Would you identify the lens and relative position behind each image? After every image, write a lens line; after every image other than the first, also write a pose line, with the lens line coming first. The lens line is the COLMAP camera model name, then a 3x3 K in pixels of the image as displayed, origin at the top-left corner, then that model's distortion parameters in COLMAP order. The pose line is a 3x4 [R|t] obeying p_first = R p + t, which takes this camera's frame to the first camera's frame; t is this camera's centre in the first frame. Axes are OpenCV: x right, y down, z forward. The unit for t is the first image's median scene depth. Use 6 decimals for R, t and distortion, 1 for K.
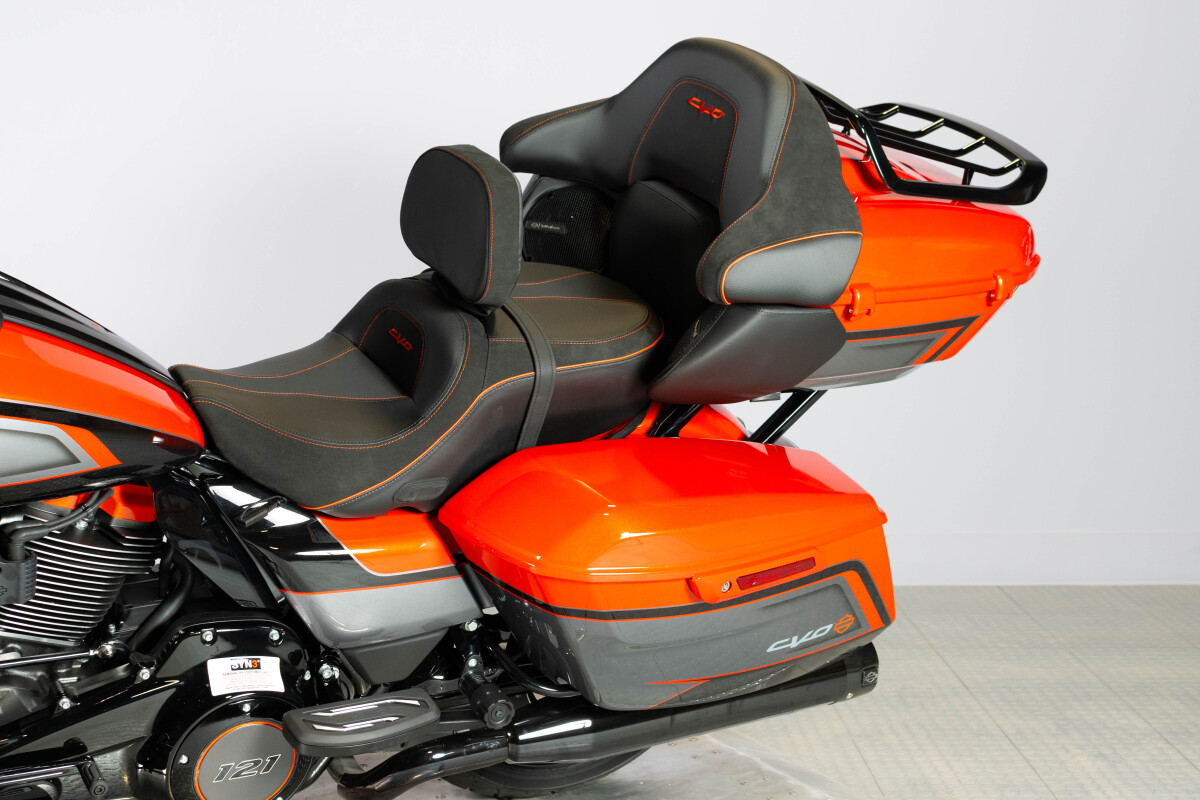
lens RADIAL K [[1831.0, 0, 600.0], [0, 1831.0, 400.0], [0, 0, 1]] dist [-0.002309, 0.014722]
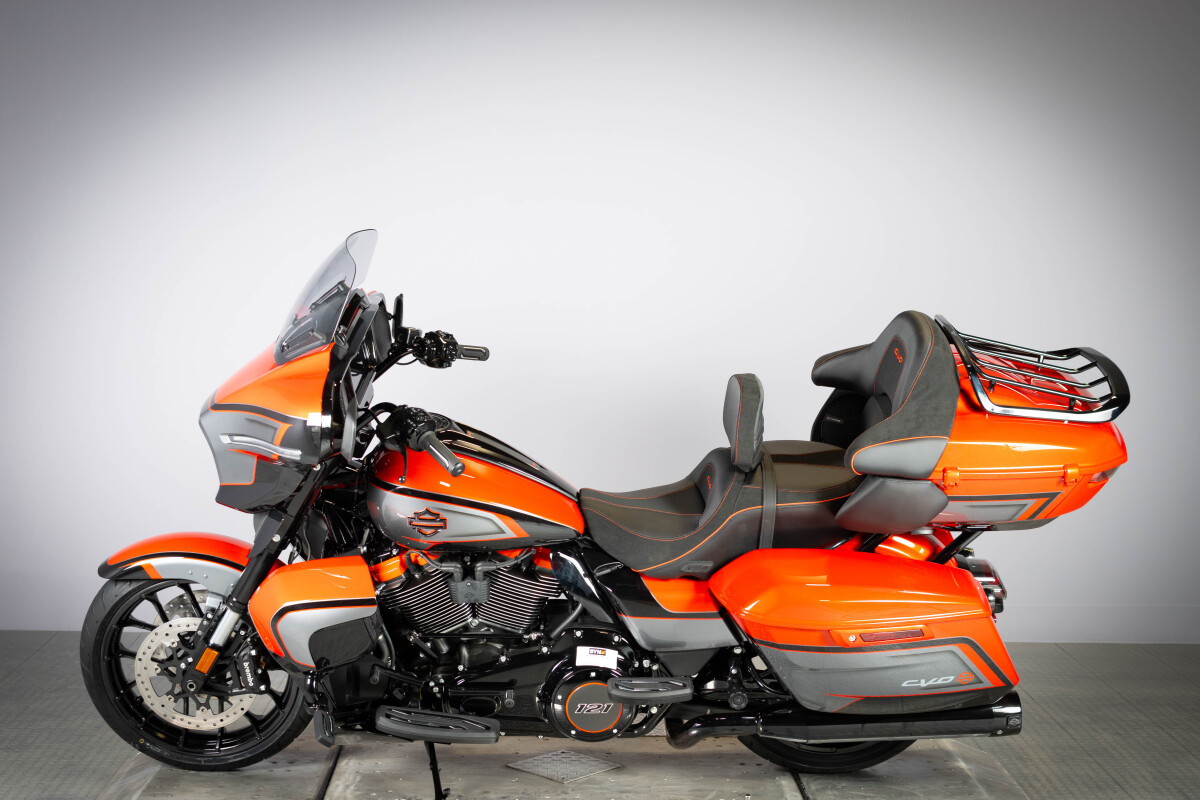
lens RADIAL K [[1831.0, 0, 600.0], [0, 1831.0, 400.0], [0, 0, 1]] dist [-0.002309, 0.014722]
pose [[0.881139, 0.043550, -0.470848, 0.646326], [-0.076759, 0.995716, -0.051549, -0.013583], [0.466586, 0.081564, 0.880707, -0.628132]]
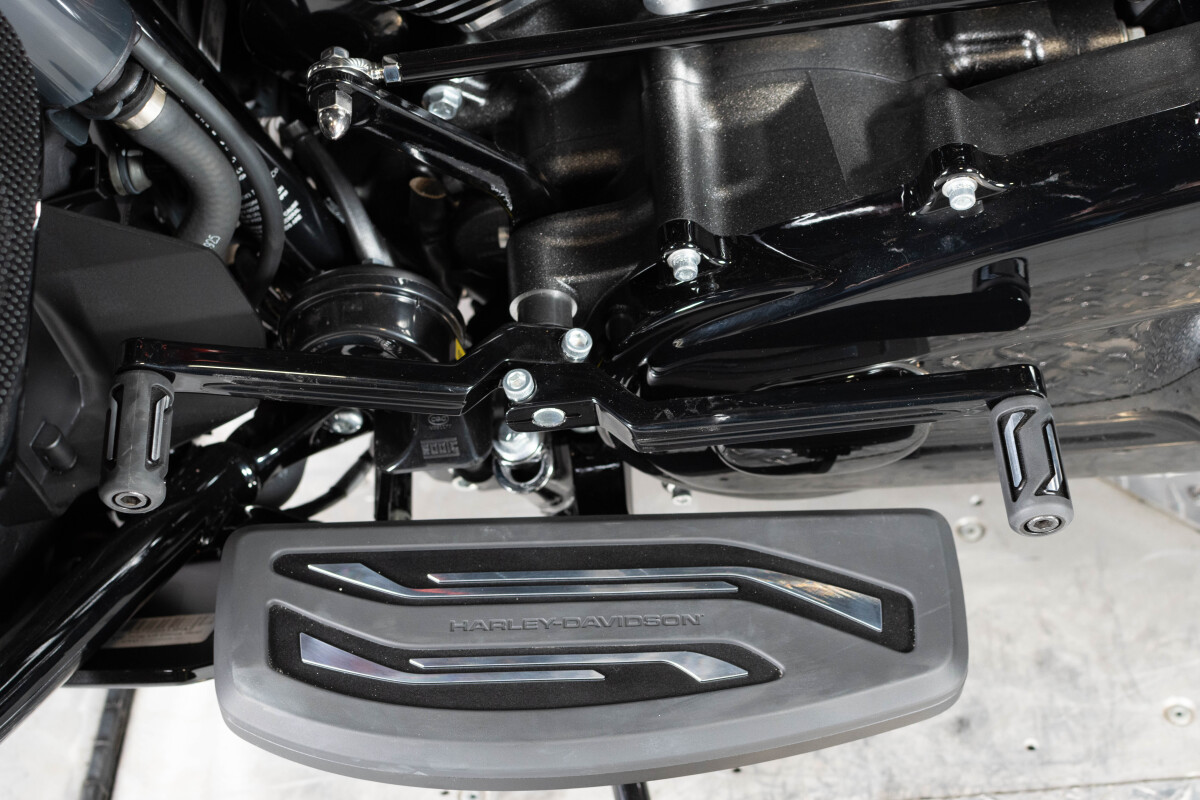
lens RADIAL K [[1831.0, 0, 600.0], [0, 1831.0, 400.0], [0, 0, 1]] dist [-0.002309, 0.014722]
pose [[0.860097, 0.248309, -0.445619, -0.189392], [0.061298, 0.816903, 0.573509, 0.021199], [0.506435, -0.520588, 0.687395, 0.701389]]
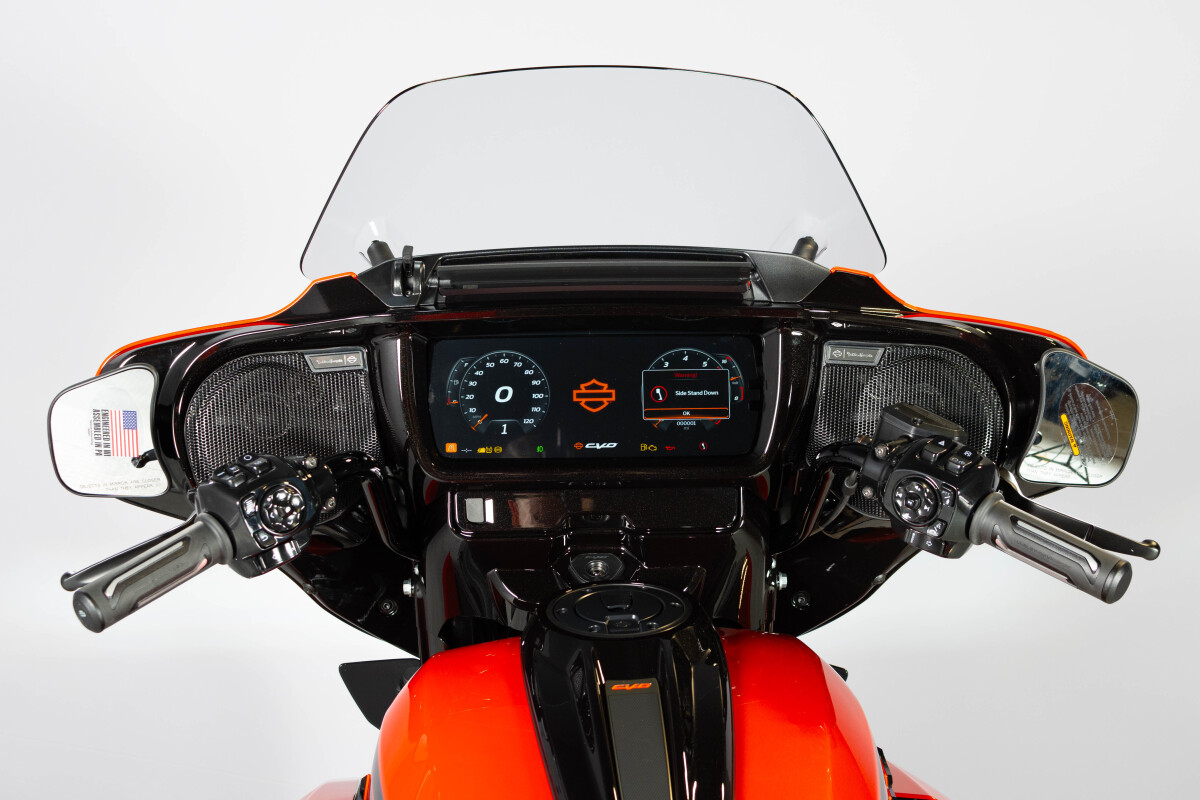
lens RADIAL K [[1801.7, 0, 600.0], [0, 1801.7, 400.0], [0, 0, 1]] dist [0.002540, -0.002451]
pose [[-0.422808, 0.038424, -0.905404, 0.218447], [-0.364934, 0.907290, 0.208921, -0.264586], [0.829492, 0.418746, -0.369587, 1.063157]]
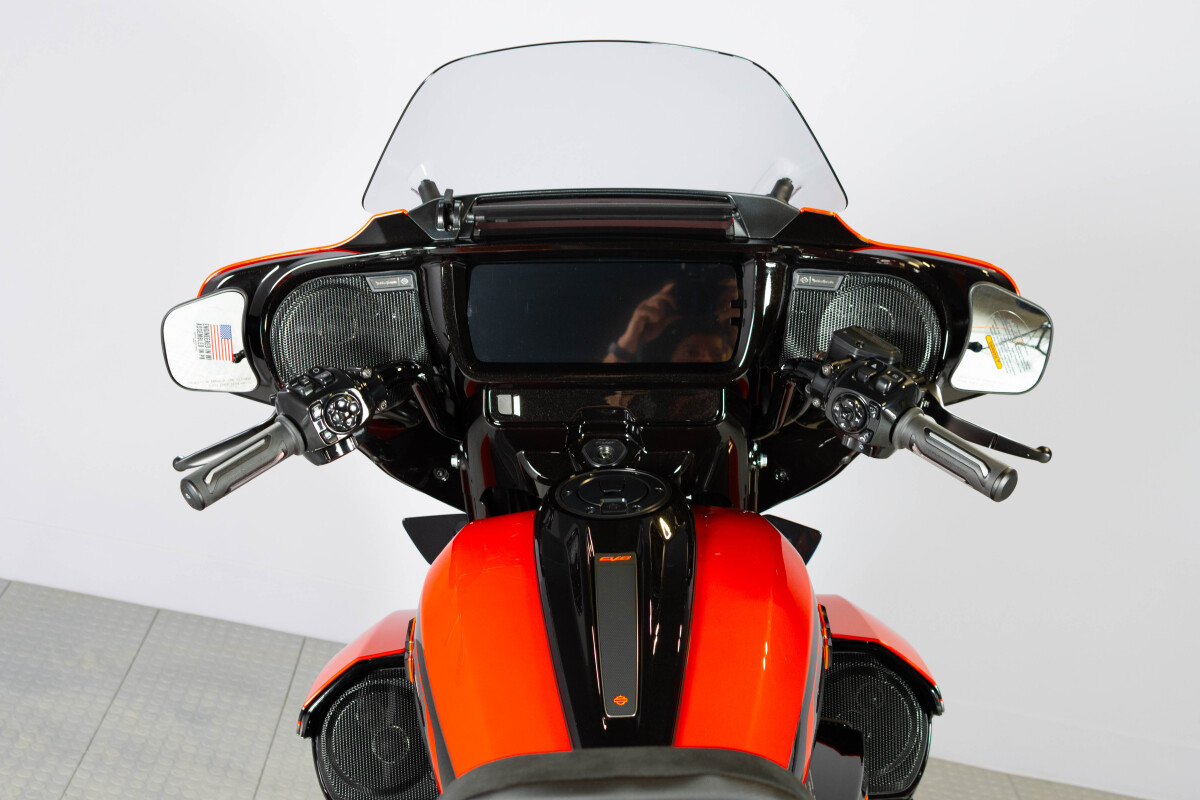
lens RADIAL K [[1801.7, 0, 600.0], [0, 1801.7, 400.0], [0, 0, 1]] dist [0.002540, -0.002451]
pose [[-0.487029, 0.140001, -0.862092, 0.320981], [-0.355227, 0.869985, 0.341964, -0.369539], [0.797882, 0.472785, -0.373976, 1.135741]]
